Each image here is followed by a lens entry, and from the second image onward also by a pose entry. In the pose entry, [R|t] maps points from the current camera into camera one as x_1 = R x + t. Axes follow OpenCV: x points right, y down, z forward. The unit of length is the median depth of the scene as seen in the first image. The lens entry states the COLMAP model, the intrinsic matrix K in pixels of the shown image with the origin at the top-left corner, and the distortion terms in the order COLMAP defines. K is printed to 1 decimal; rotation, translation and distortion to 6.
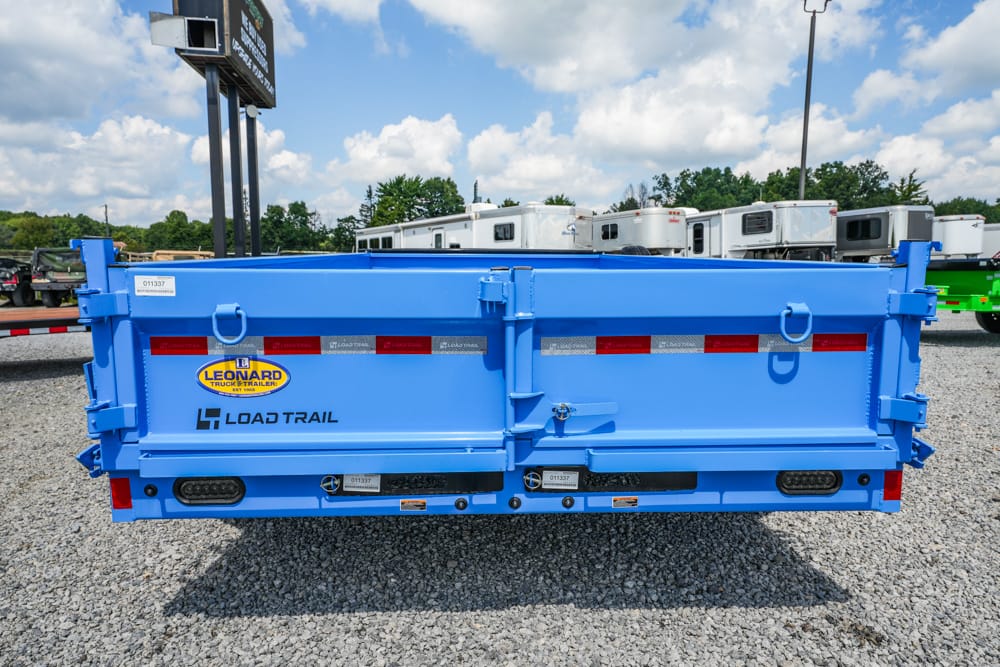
lens RADIAL K [[650.1, 0, 495.3], [0, 650.1, 335.5], [0, 0, 1]] dist [0.026205, -0.017285]
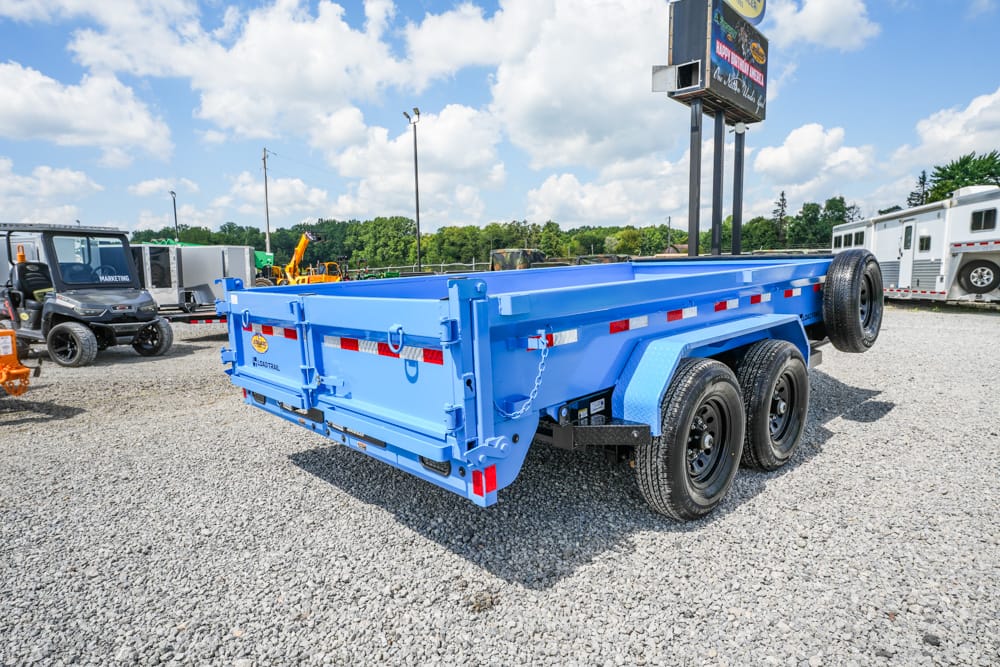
lens RADIAL K [[566.2, 0, 492.8], [0, 566.2, 337.4], [0, 0, 1]] dist [0.001787, 0.000559]
pose [[0.654583, 0.076631, -0.752096, 0.321125], [-0.056219, 0.997029, 0.052658, -0.020507], [0.753897, 0.007812, 0.656946, 0.081631]]
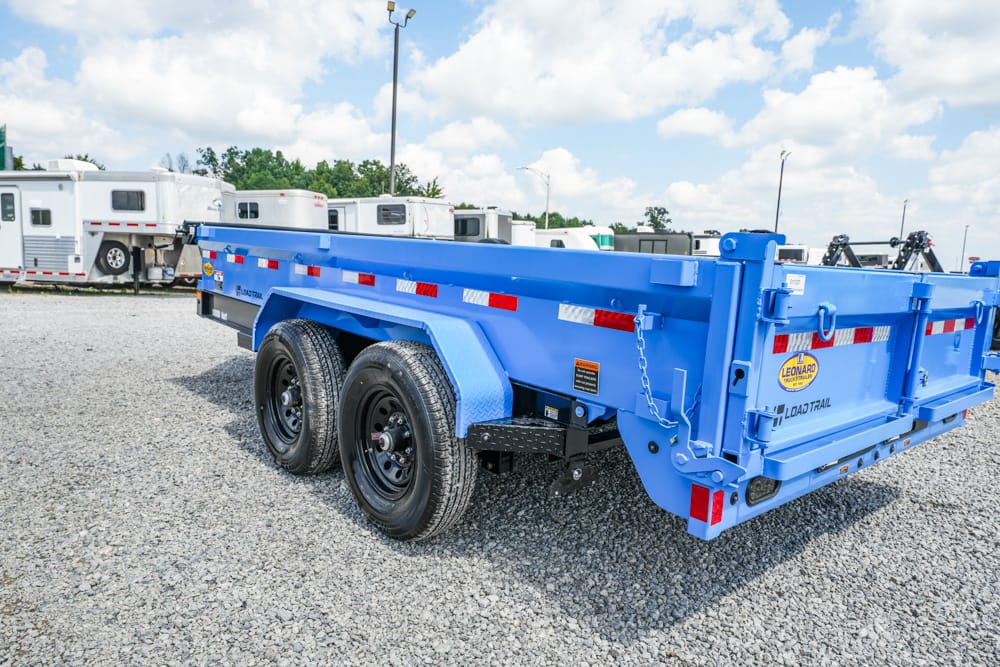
lens RADIAL K [[650.1, 0, 495.1], [0, 650.1, 335.8], [0, 0, 1]] dist [0.026205, -0.017285]
pose [[0.775662, -0.038643, 0.629964, -0.308999], [0.022197, 0.999177, 0.033960, -0.008482], [-0.630758, -0.012358, 0.775881, 0.108680]]
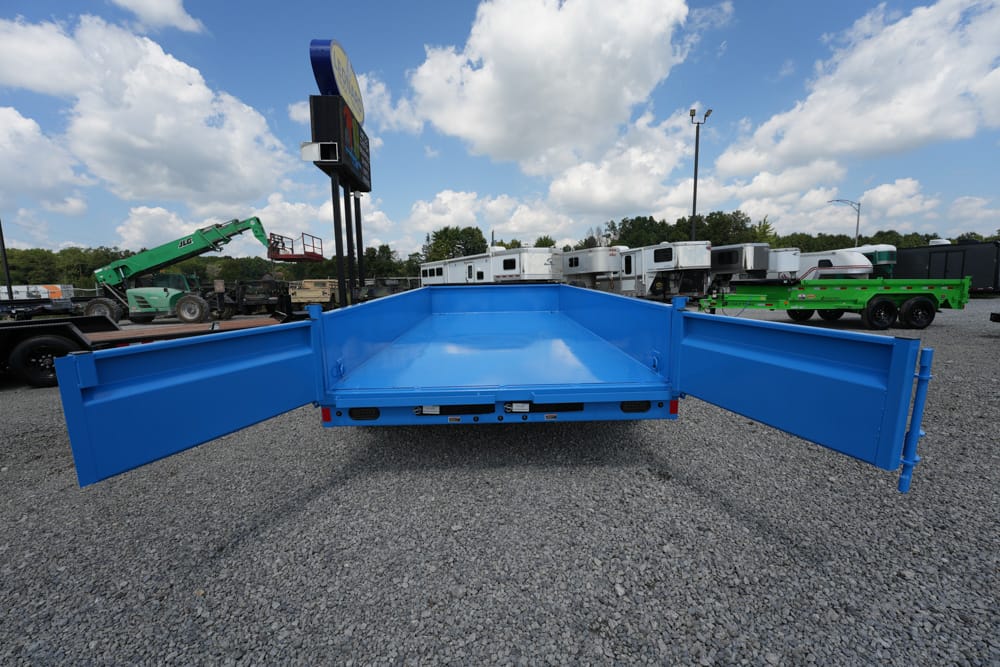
lens RADIAL K [[407.9, 0, 493.9], [0, 407.9, 333.9], [0, 0, 1]] dist [-0.030140, 0.000485]
pose [[0.999183, -0.019558, -0.035369, 0.014247], [0.020402, 0.999512, 0.023642, -0.013615], [0.034889, -0.024345, 0.999095, -0.083903]]
